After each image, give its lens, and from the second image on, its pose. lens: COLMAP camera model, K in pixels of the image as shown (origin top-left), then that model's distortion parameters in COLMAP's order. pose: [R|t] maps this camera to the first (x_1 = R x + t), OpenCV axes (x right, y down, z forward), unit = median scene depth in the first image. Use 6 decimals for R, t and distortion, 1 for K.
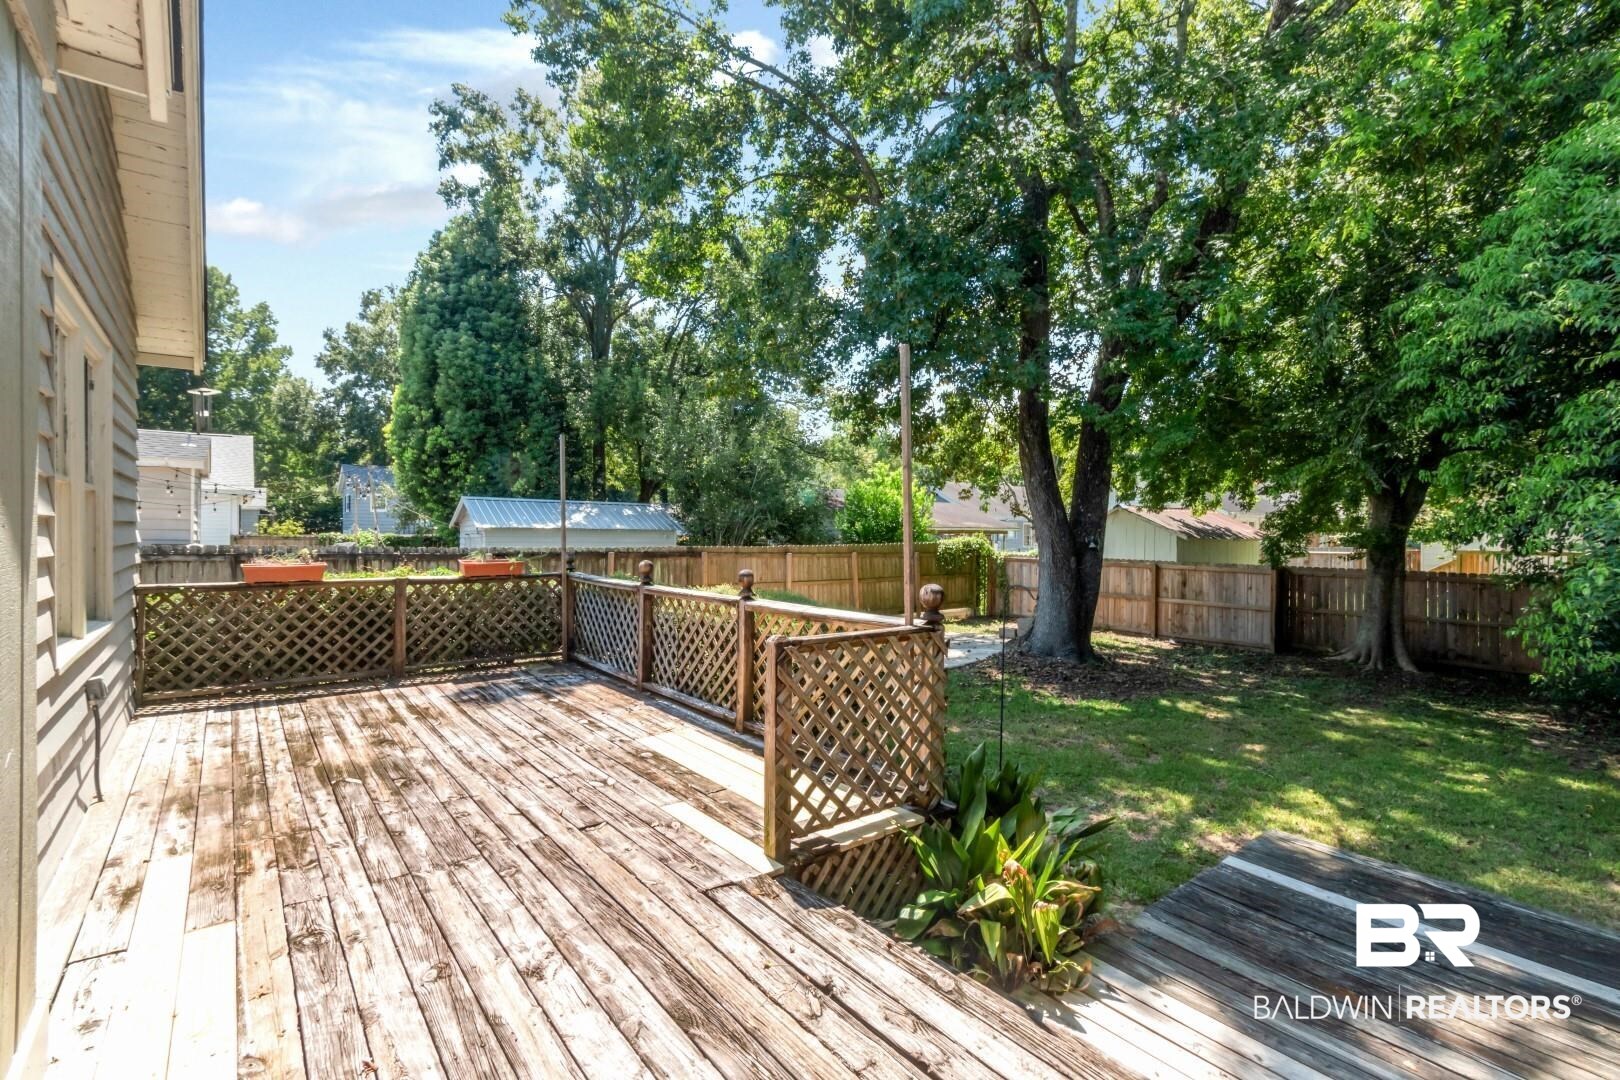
lens RADIAL K [[734.2, 0, 798.7], [0, 734.2, 535.4], [0, 0, 1]] dist [-0.002764, 0.000665]
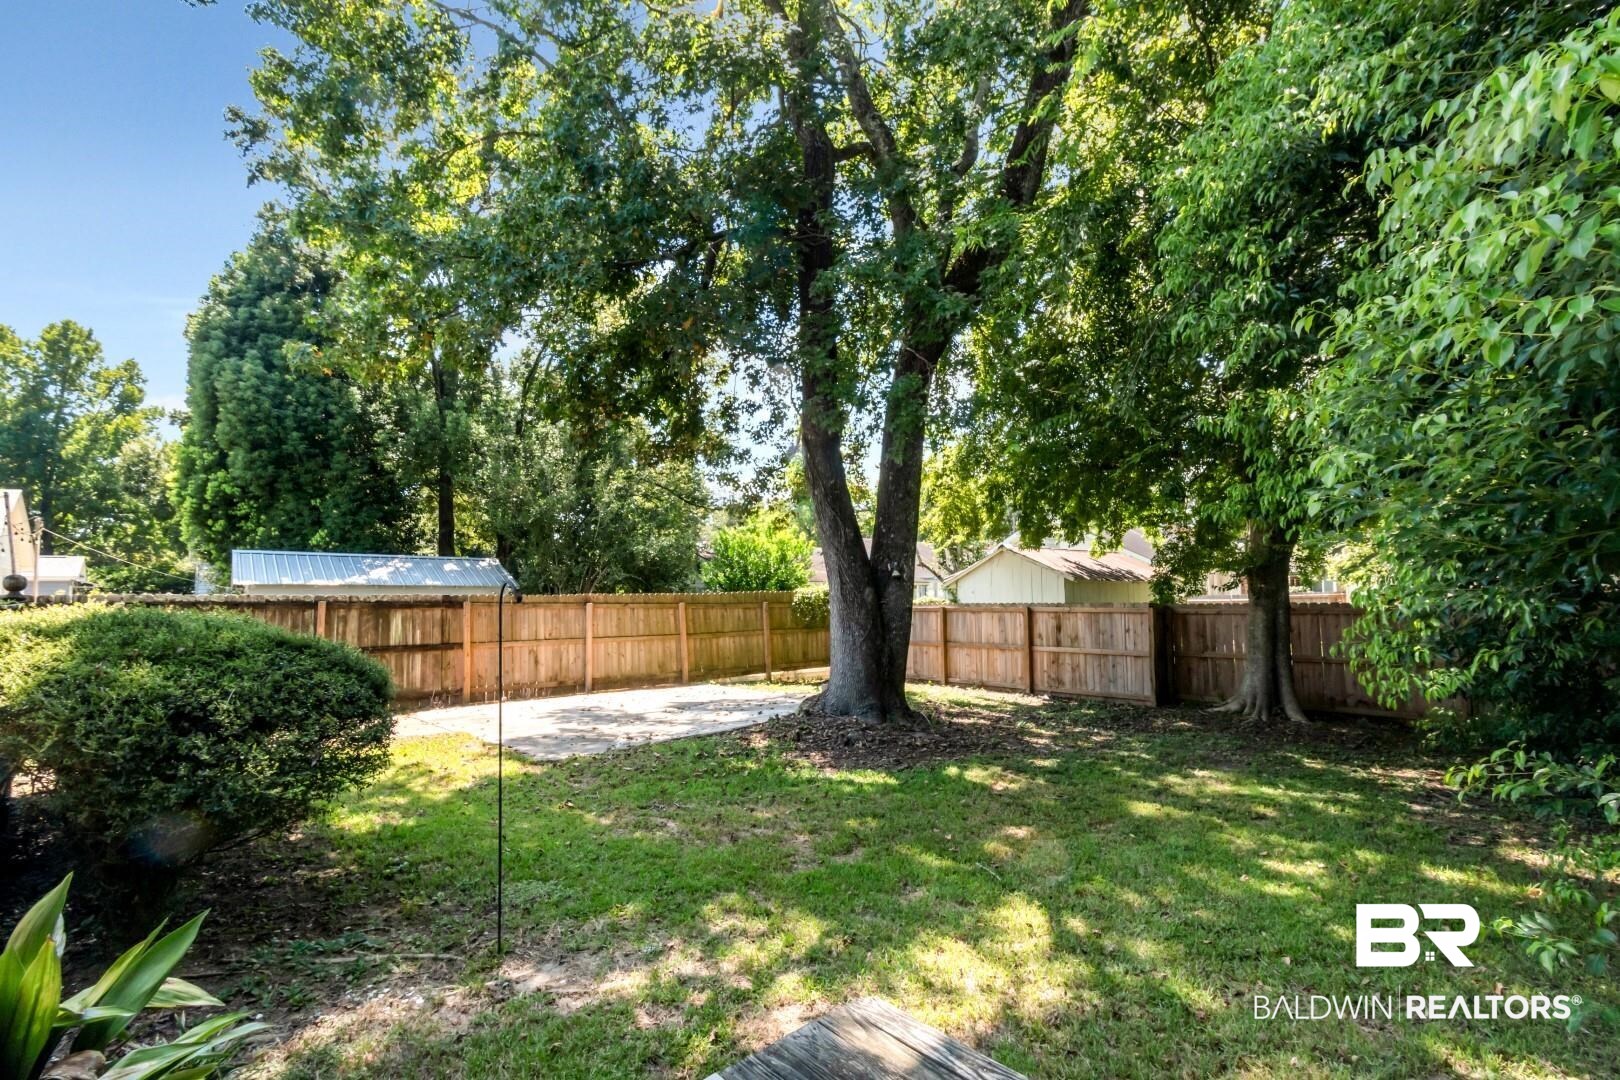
lens RADIAL K [[734.2, 0, 826.2], [0, 734.2, 568.0], [0, 0, 1]] dist [-0.002764, 0.000665]
pose [[0.998505, -0.019942, 0.050892, 0.279908], [0.022937, 0.997997, -0.058953, 0.052108], [-0.049615, 0.060032, 0.996963, 0.204928]]
